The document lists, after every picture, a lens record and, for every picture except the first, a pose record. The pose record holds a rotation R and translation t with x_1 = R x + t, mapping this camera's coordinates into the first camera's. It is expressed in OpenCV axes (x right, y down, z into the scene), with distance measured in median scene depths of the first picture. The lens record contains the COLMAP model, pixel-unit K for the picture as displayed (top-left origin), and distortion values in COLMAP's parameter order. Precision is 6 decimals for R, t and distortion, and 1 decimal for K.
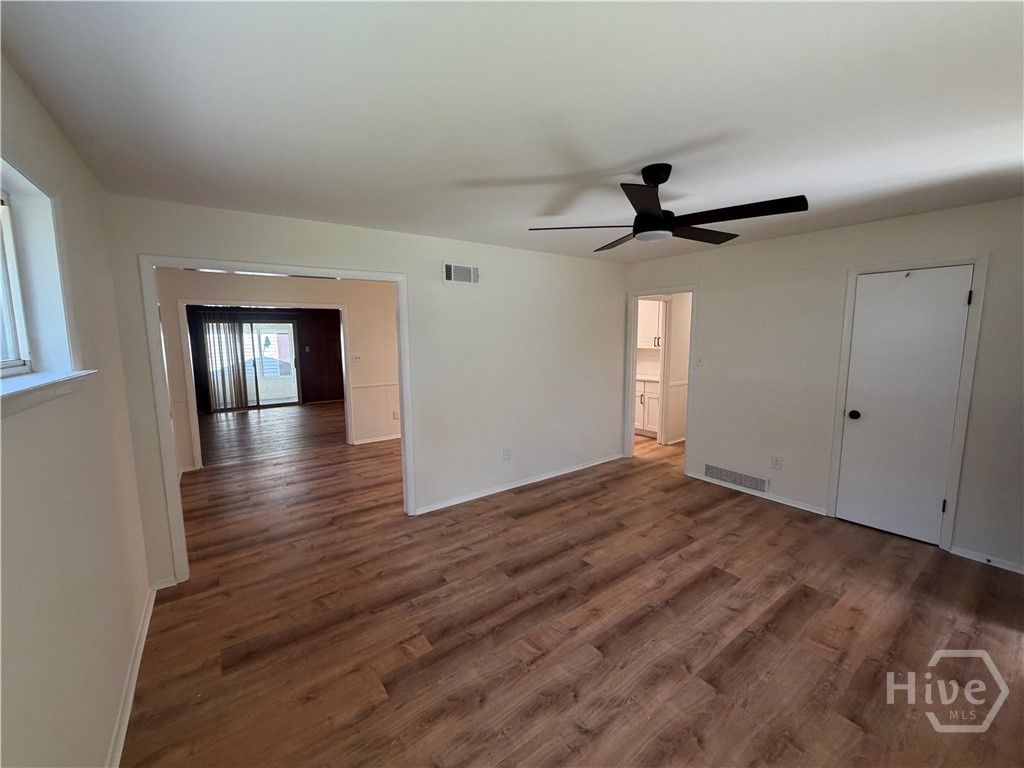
lens RADIAL K [[409.2, 0, 512.1], [0, 409.2, 381.1], [0, 0, 1]] dist [-0.000688, -0.000371]
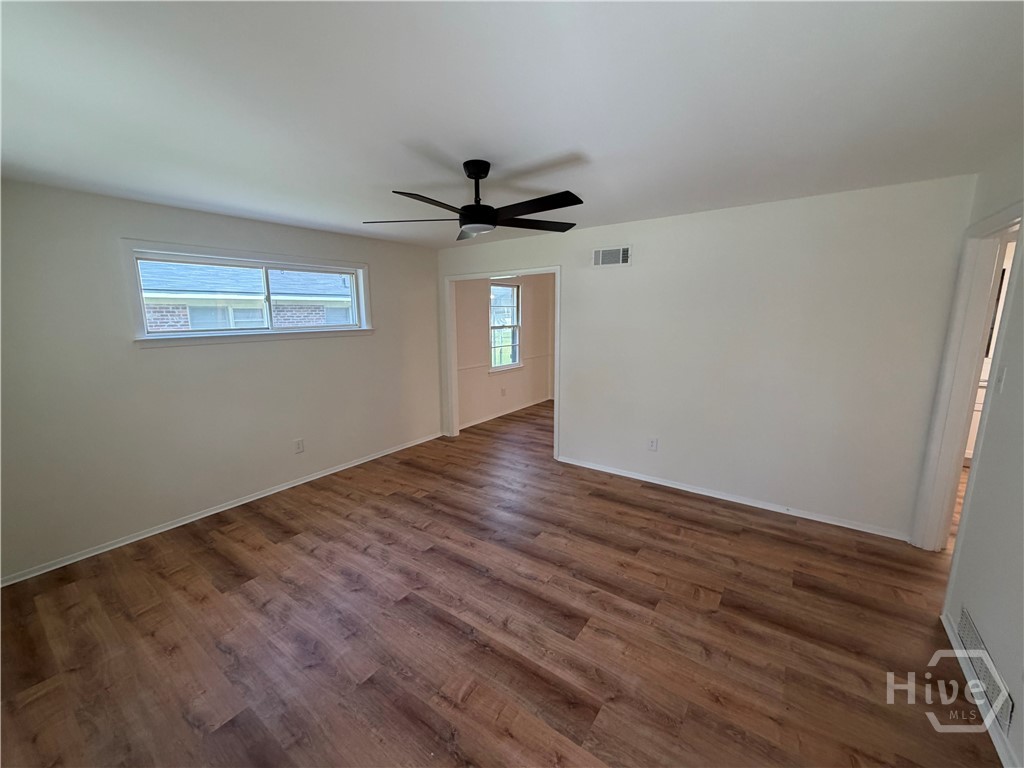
lens RADIAL K [[409.2, 0, 512.6], [0, 409.2, 387.8], [0, 0, 1]] dist [-0.000688, -0.000371]
pose [[0.313347, 0.180724, -0.932283, 1.142267], [-0.102049, 0.982448, 0.156149, -0.098589], [0.944140, 0.046209, 0.326290, 0.598744]]
